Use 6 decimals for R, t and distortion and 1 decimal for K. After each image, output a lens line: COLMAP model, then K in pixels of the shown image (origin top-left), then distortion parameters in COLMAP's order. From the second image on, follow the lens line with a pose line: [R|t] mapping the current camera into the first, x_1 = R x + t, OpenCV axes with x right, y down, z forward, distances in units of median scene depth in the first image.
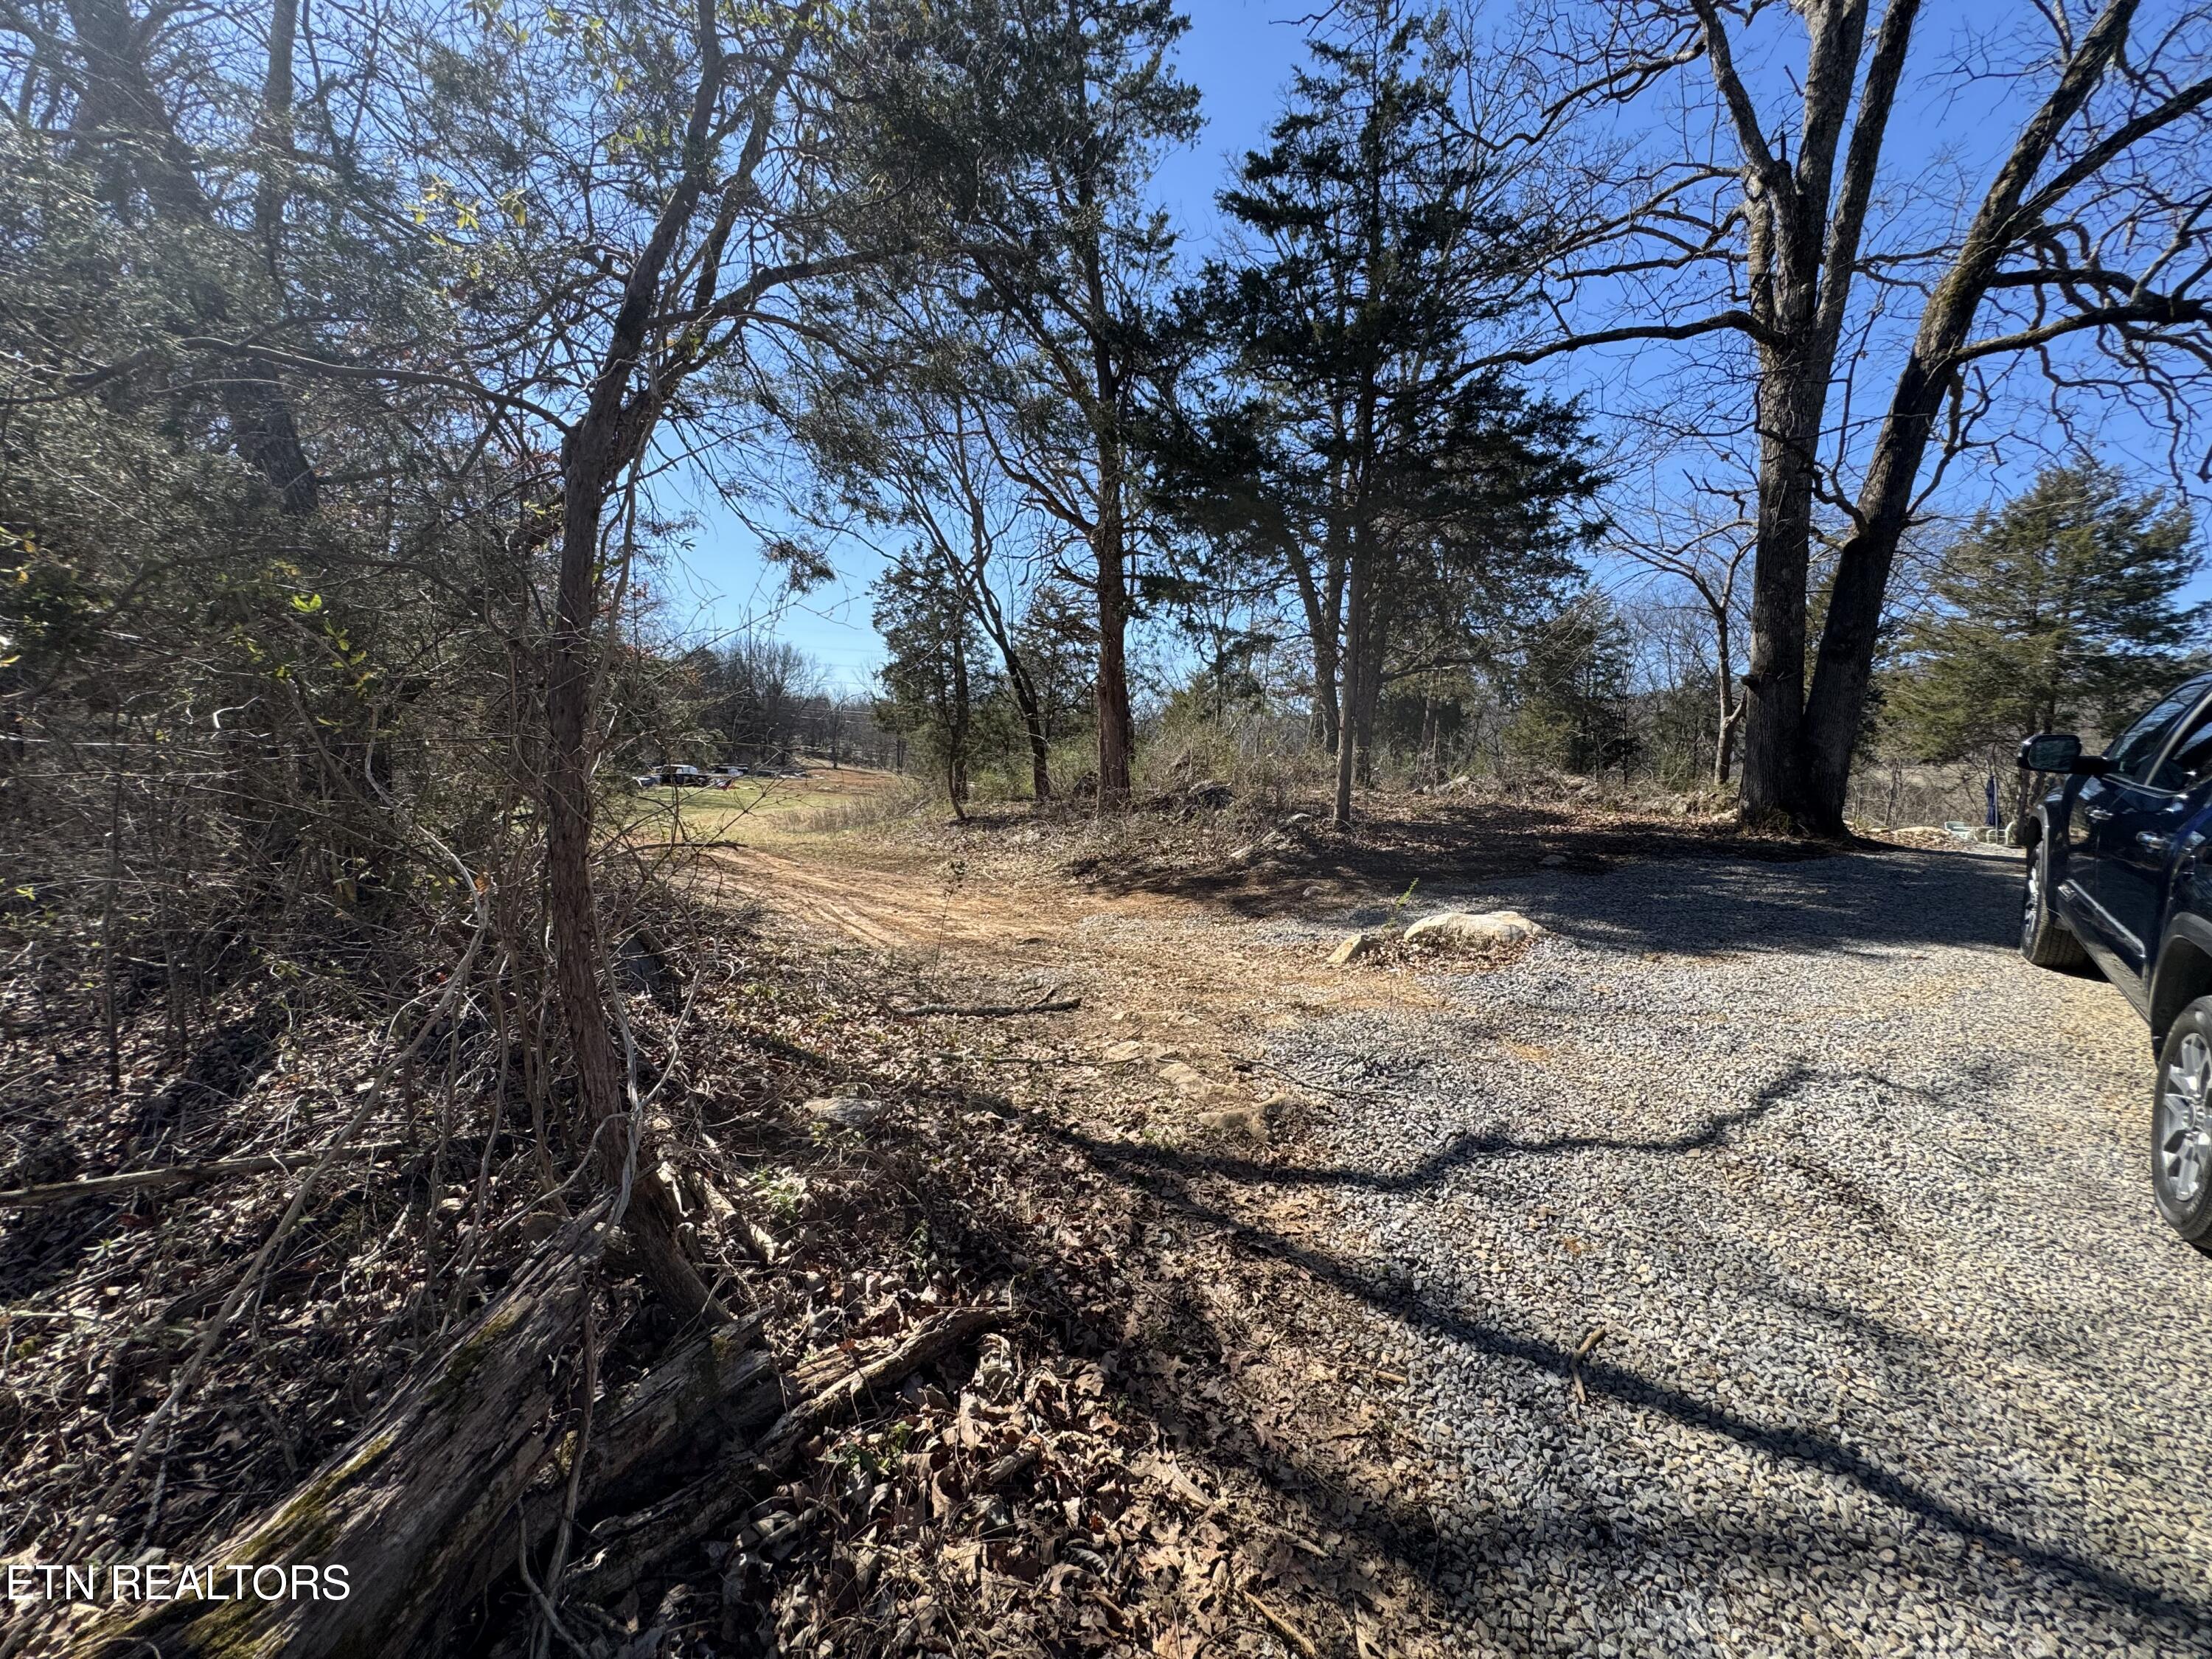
lens RADIAL K [[882.7, 0, 1105.7], [0, 882.7, 819.9], [0, 0, 1]] dist [-0.005749, 0.001593]
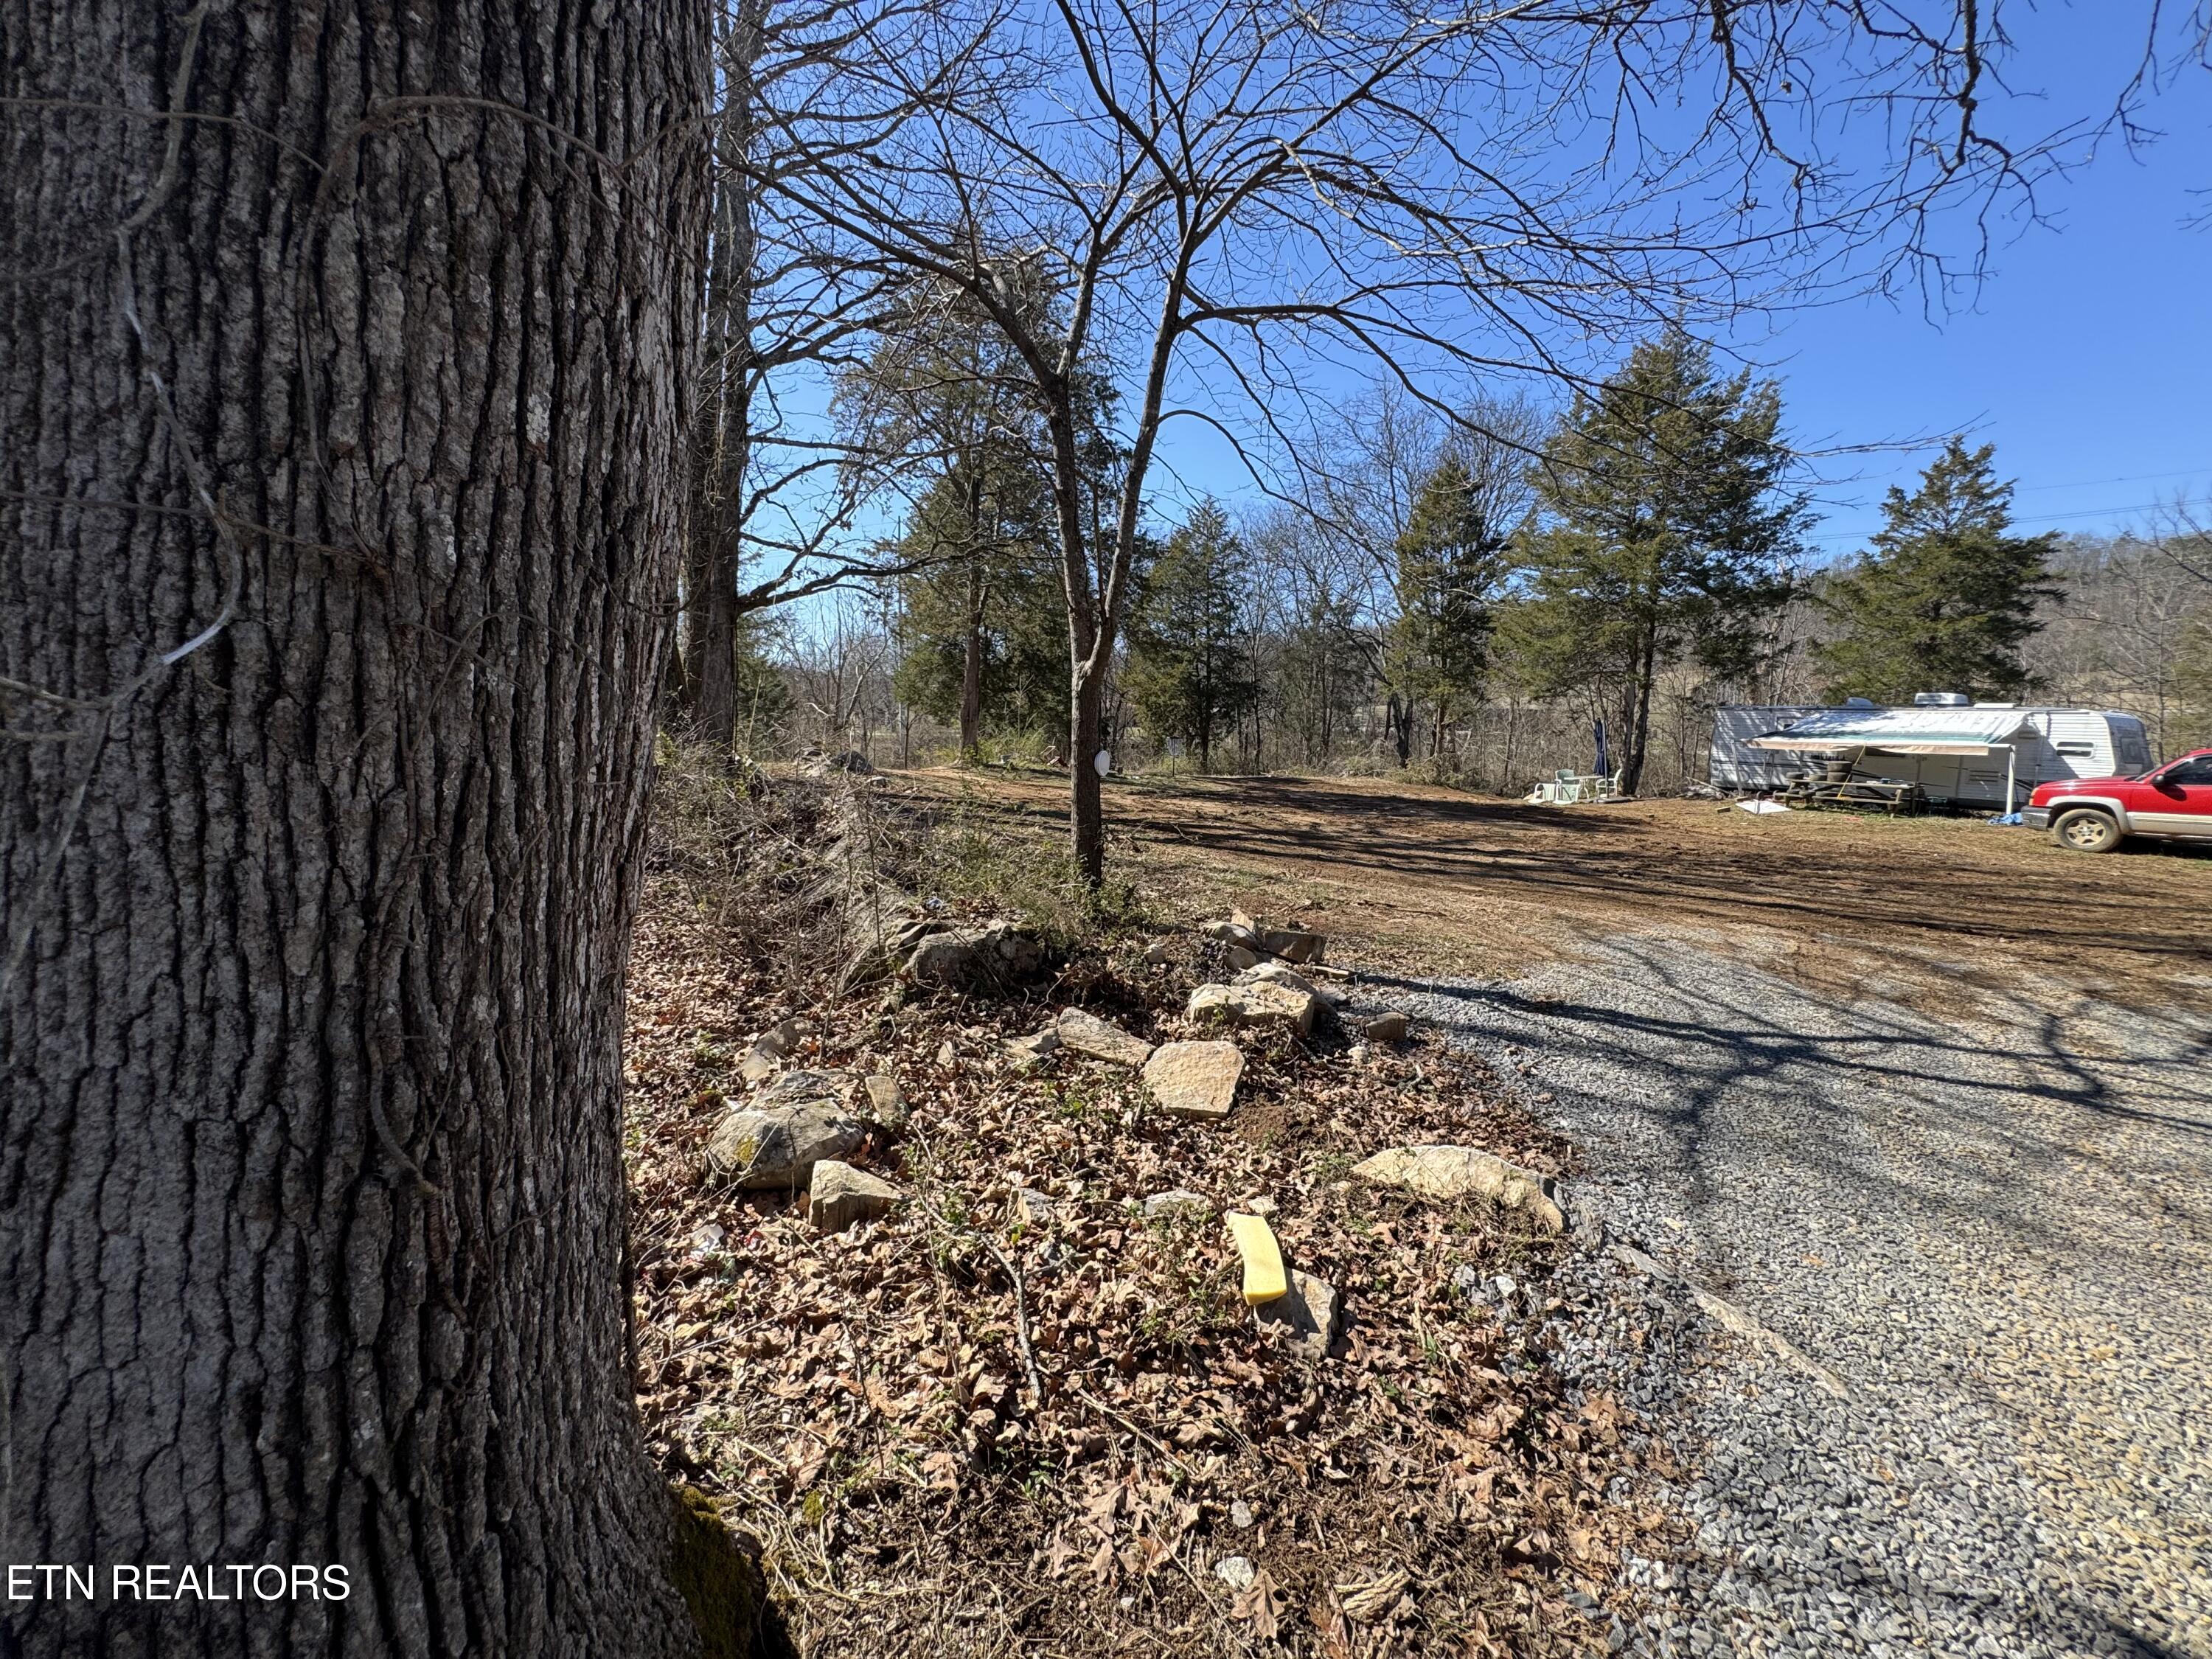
lens RADIAL K [[882.7, 0, 1095.5], [0, 882.7, 829.0], [0, 0, 1]] dist [-0.005749, 0.001593]
pose [[0.958568, -0.085355, 0.271776, 0.313715], [0.067404, 0.994923, 0.074733, -0.037693], [-0.276775, -0.053317, 0.959454, 0.325203]]
